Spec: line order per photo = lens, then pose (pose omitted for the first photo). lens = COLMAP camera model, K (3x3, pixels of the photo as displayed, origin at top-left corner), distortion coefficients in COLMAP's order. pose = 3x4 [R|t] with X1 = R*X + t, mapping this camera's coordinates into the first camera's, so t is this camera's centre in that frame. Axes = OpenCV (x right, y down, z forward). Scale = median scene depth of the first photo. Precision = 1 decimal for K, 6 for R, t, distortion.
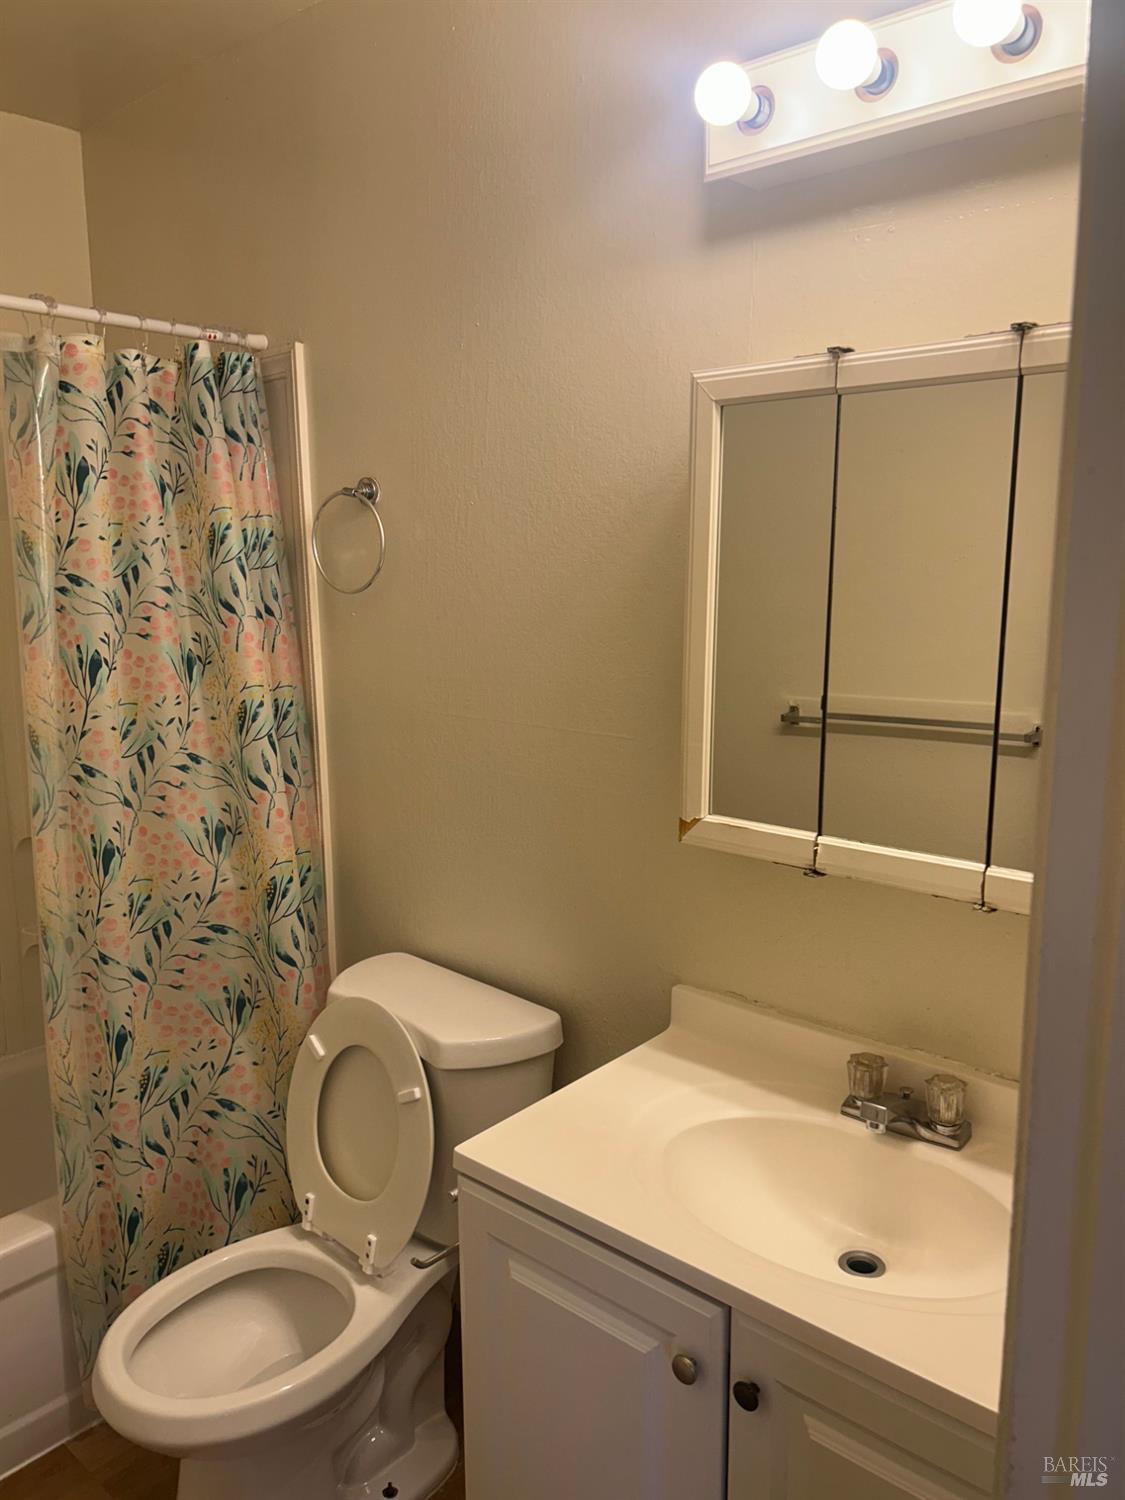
lens RADIAL K [[1141.8, 0, 550.9], [0, 1141.8, 752.4], [0, 0, 1]] dist [0.039380, -0.028076]
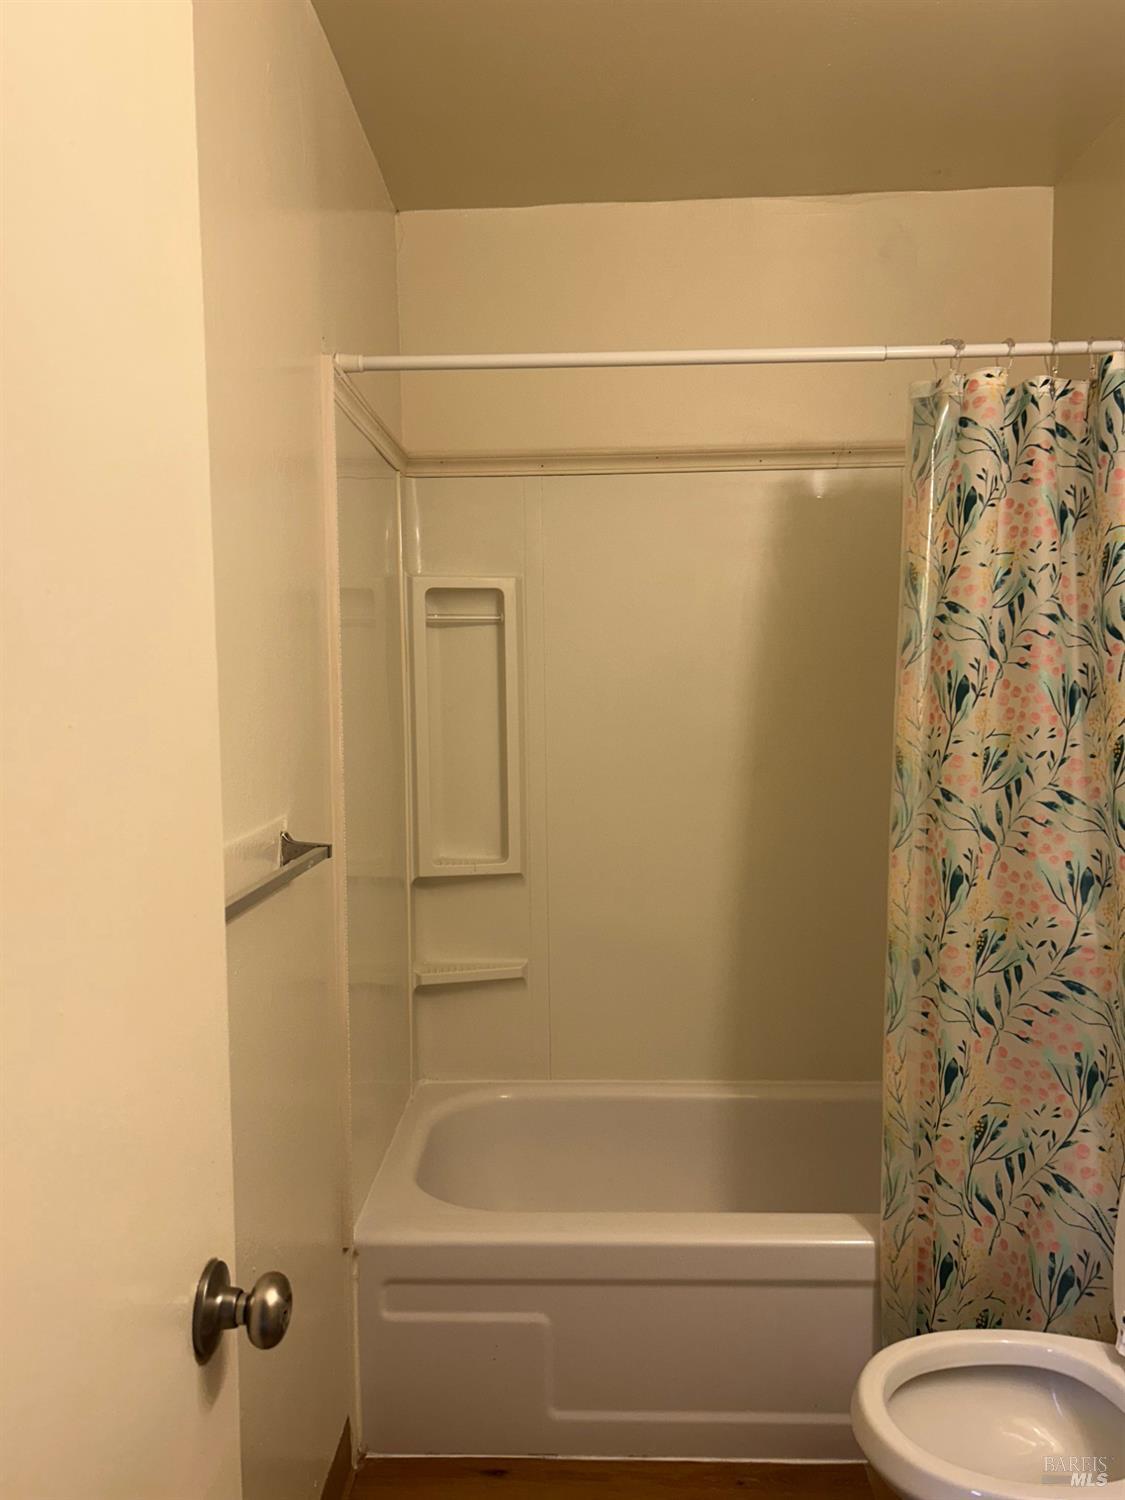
lens RADIAL K [[1141.8, 0, 556.1], [0, 1141.8, 752.8], [0, 0, 1]] dist [0.039380, -0.028076]
pose [[0.648987, 0.053665, -0.758905, 0.130499], [-0.118098, 0.992524, -0.030808, 0.048705], [0.751578, 0.109619, 0.650473, 0.081296]]
